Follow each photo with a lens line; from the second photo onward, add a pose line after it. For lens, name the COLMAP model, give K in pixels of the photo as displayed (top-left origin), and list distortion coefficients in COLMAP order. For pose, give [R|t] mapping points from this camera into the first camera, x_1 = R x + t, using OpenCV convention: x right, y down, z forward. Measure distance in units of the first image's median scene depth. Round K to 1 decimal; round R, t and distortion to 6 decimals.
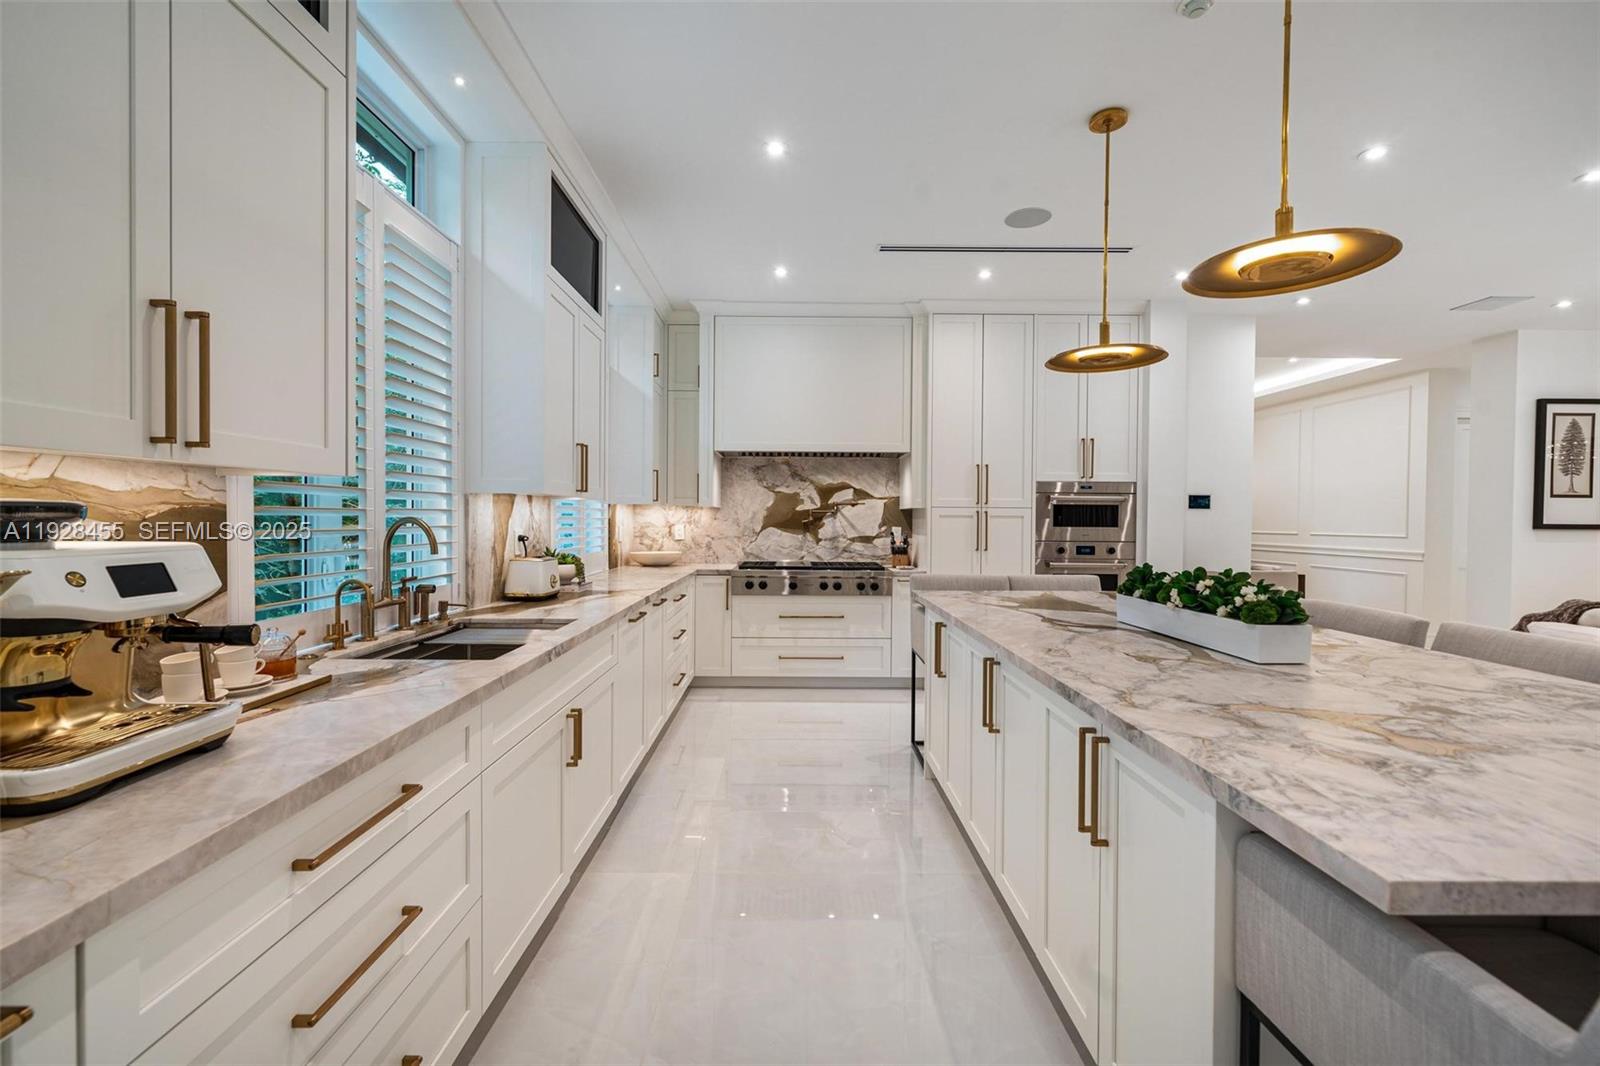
lens RADIAL K [[666.9, 0, 800.6], [0, 666.9, 529.2], [0, 0, 1]] dist [-0.000781, 0.000053]
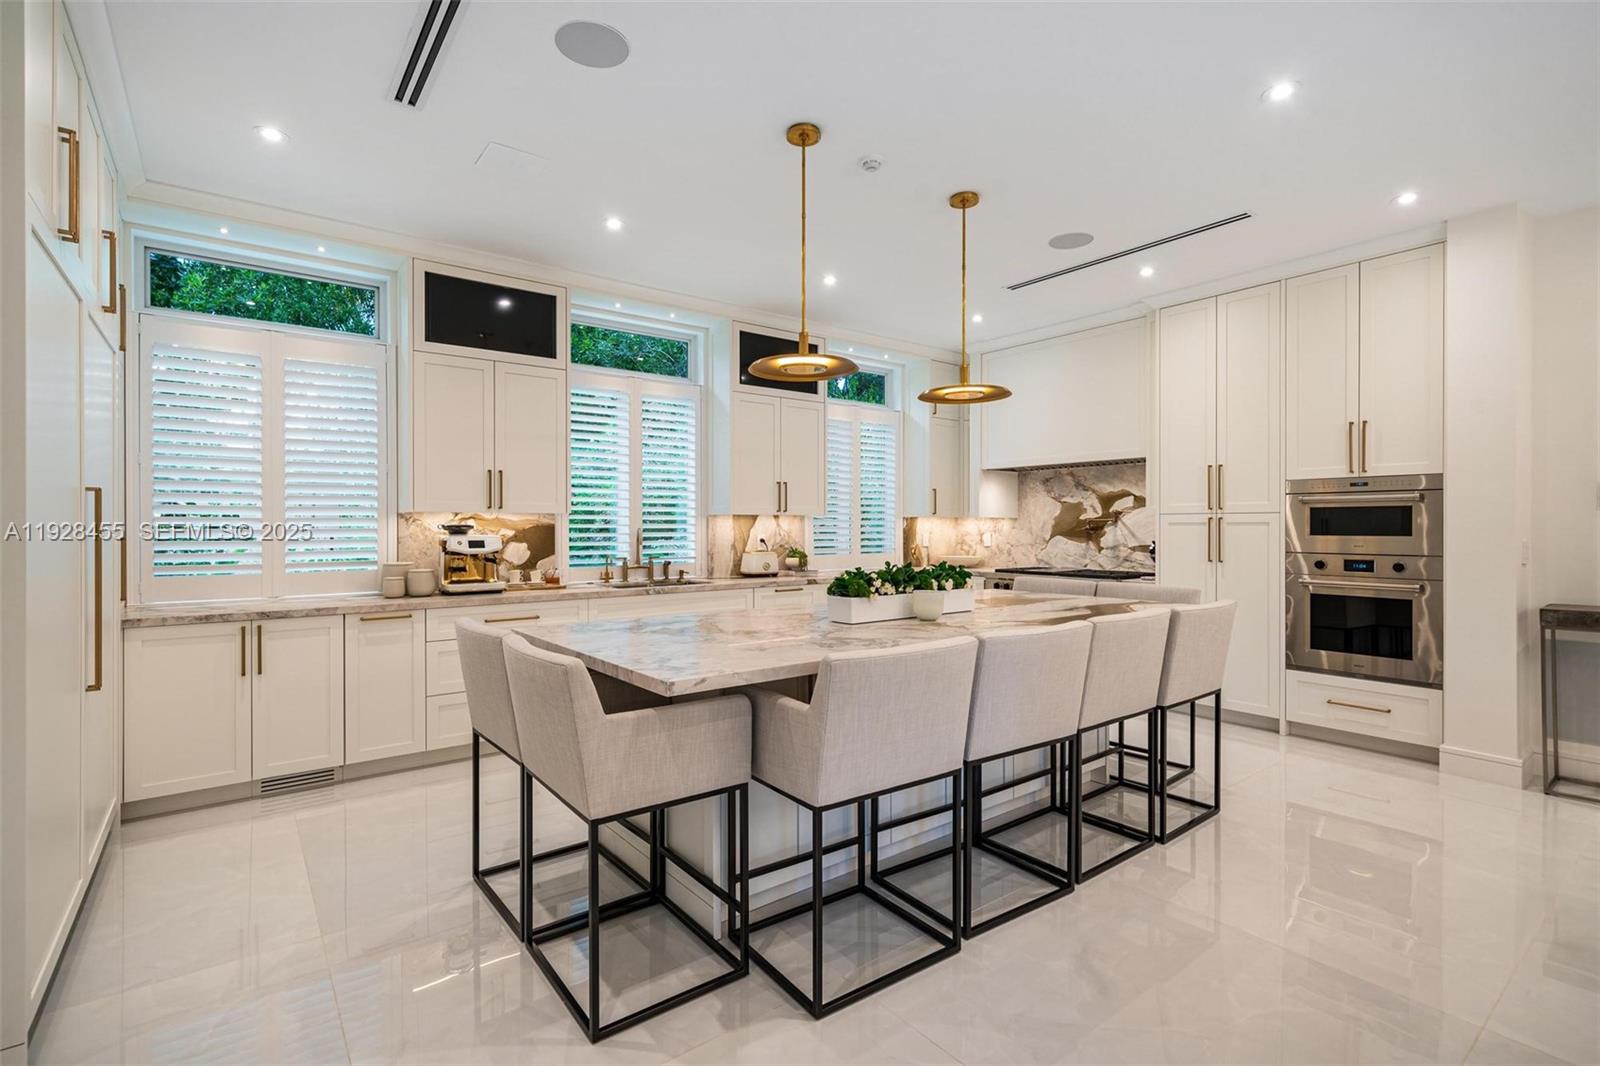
lens RADIAL K [[740.5, 0, 805.1], [0, 740.5, 531.7], [0, 0, 1]] dist [-0.024935, -0.000208]
pose [[0.597482, -0.002775, -0.801878, 0.651873], [-0.006812, 0.999940, -0.008536, 0.003405], [0.801854, 0.010562, 0.597427, -0.016997]]
